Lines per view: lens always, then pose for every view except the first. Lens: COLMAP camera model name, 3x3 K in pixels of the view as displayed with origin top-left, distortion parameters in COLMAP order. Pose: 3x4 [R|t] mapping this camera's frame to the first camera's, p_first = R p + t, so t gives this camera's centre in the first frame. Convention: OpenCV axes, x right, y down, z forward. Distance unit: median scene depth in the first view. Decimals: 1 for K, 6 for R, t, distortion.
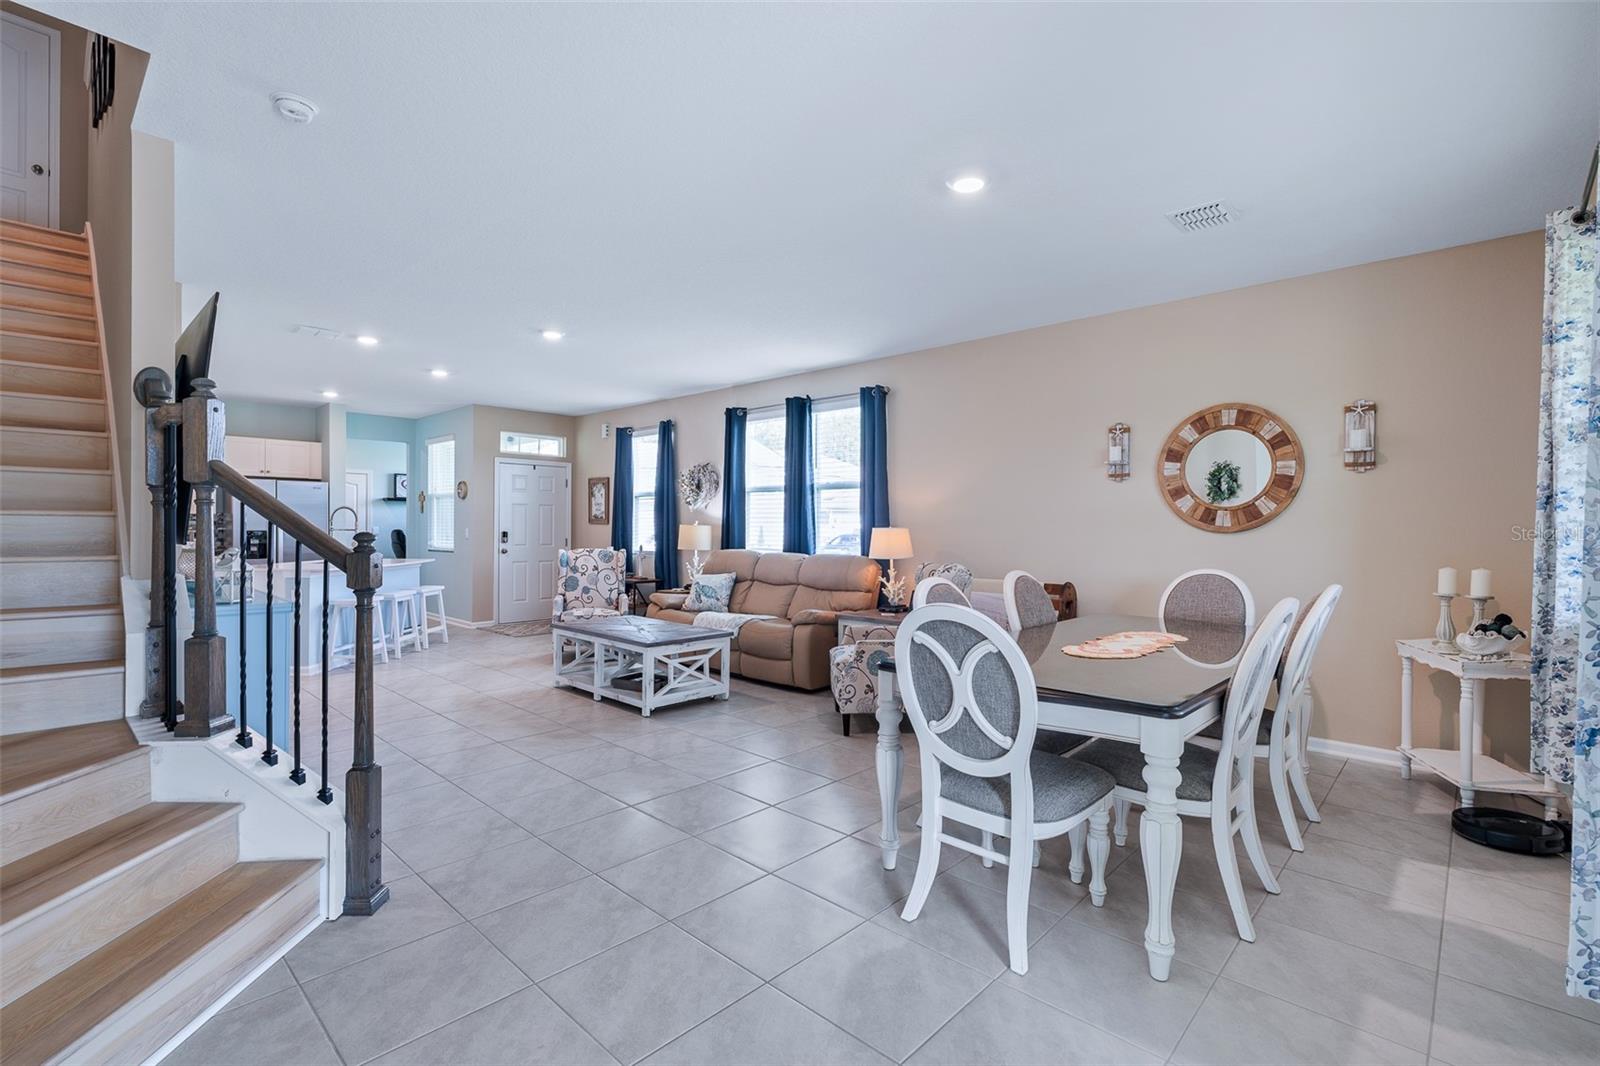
lens RADIAL K [[722.0, 0, 795.5], [0, 722.0, 538.1], [0, 0, 1]] dist [-0.003978, 0.002077]
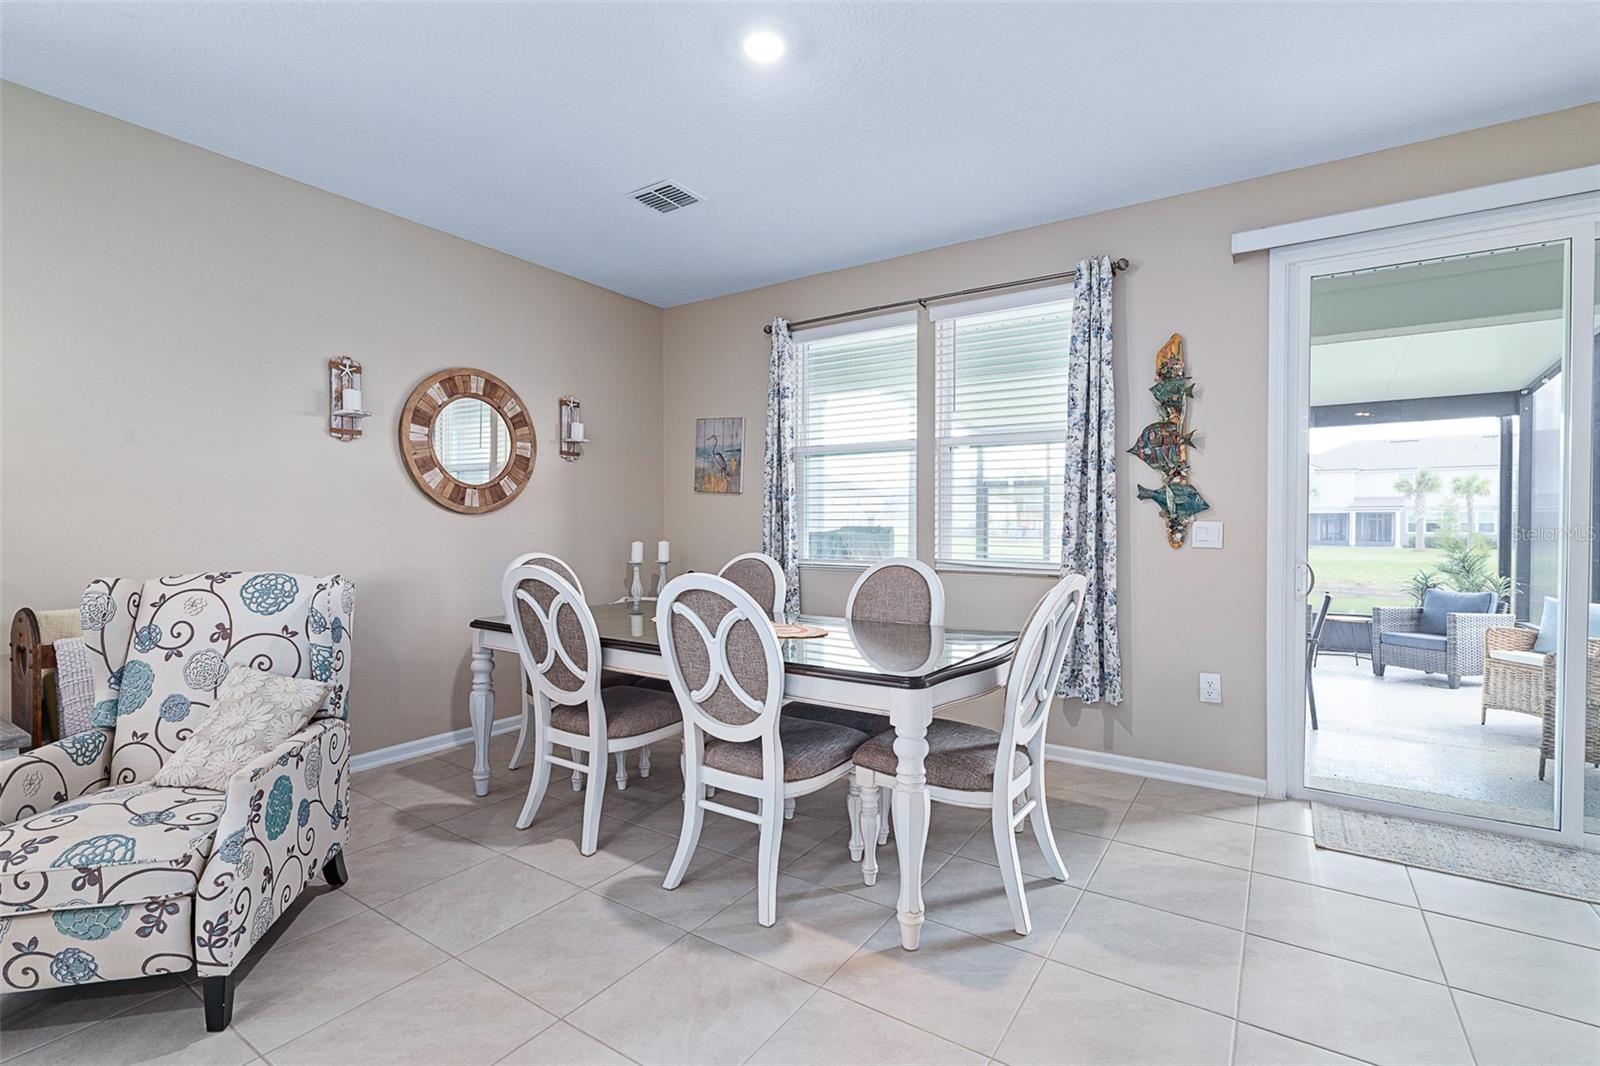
lens RADIAL K [[722.0, 0, 809.4], [0, 722.0, 536.2], [0, 0, 1]] dist [-0.003978, 0.002077]
pose [[-0.181356, -0.021447, 0.983184, -0.257882], [0.008148, 0.999695, 0.023310, 0.002222], [-0.983384, 0.012239, -0.181126, 0.540271]]
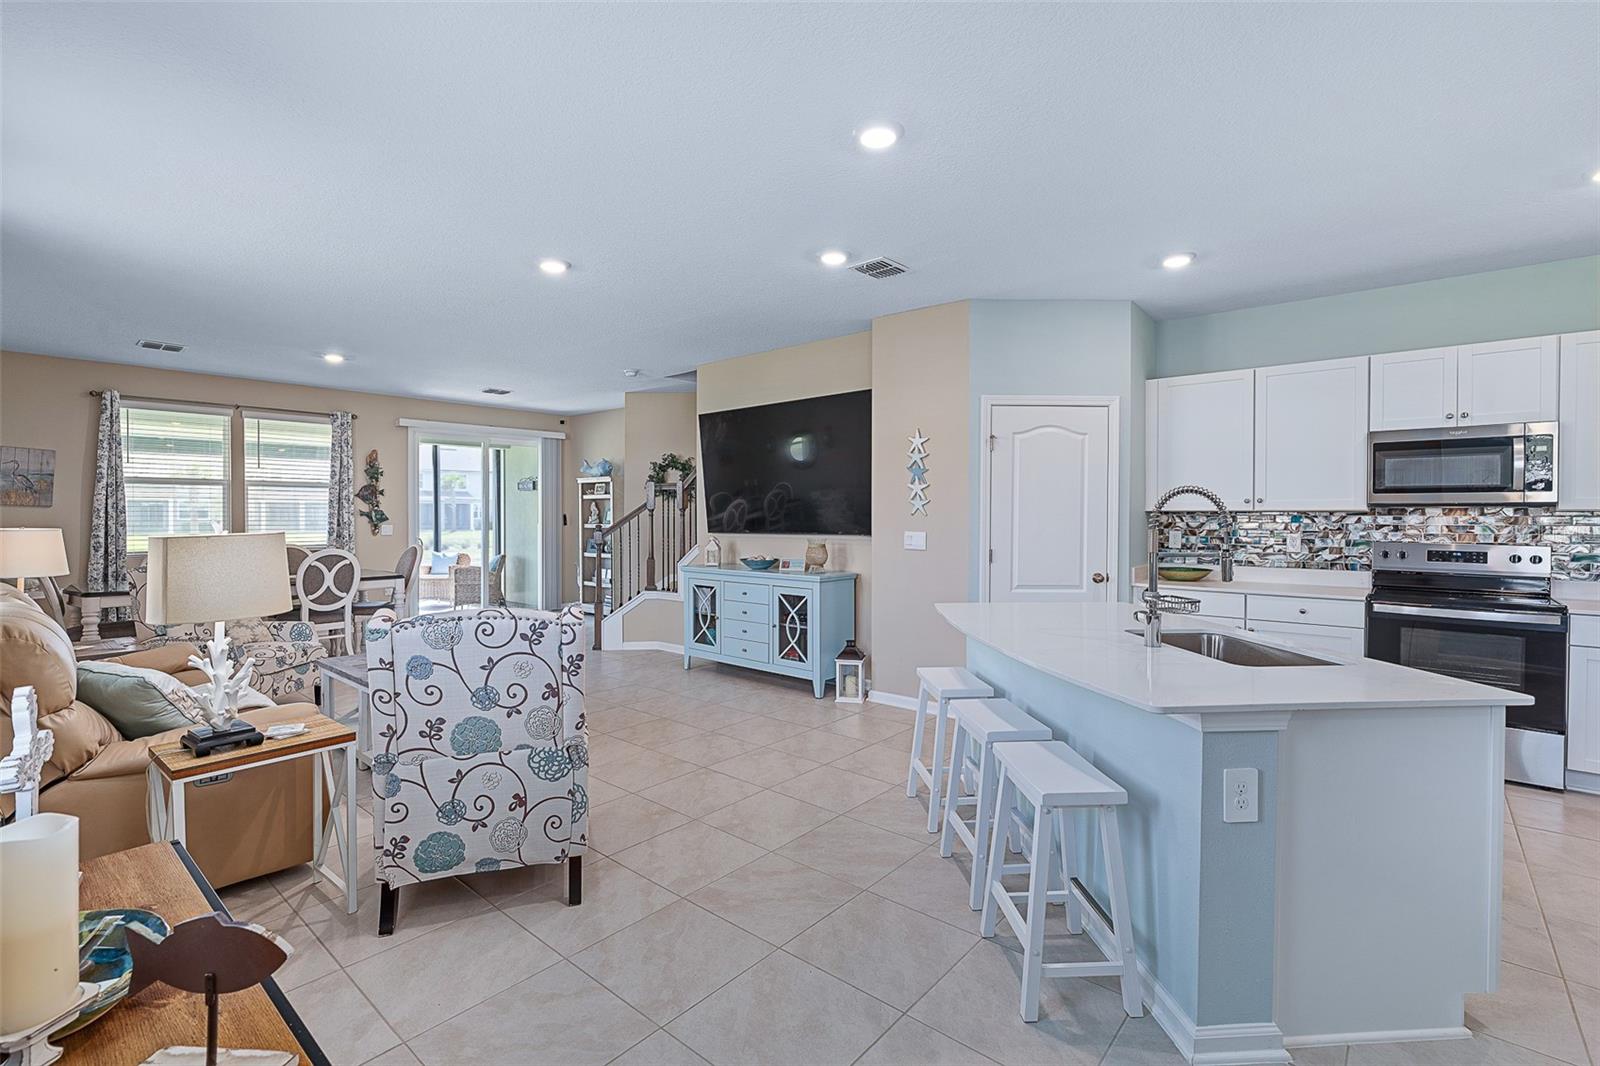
lens RADIAL K [[722.0, 0, 814.5], [0, 722.0, 519.5], [0, 0, 1]] dist [-0.003978, 0.002077]
pose [[-0.997370, -0.008748, -0.071952, -0.496266], [-0.010212, 0.999748, 0.020004, -0.039574], [0.071759, 0.020686, -0.997207, 1.577331]]
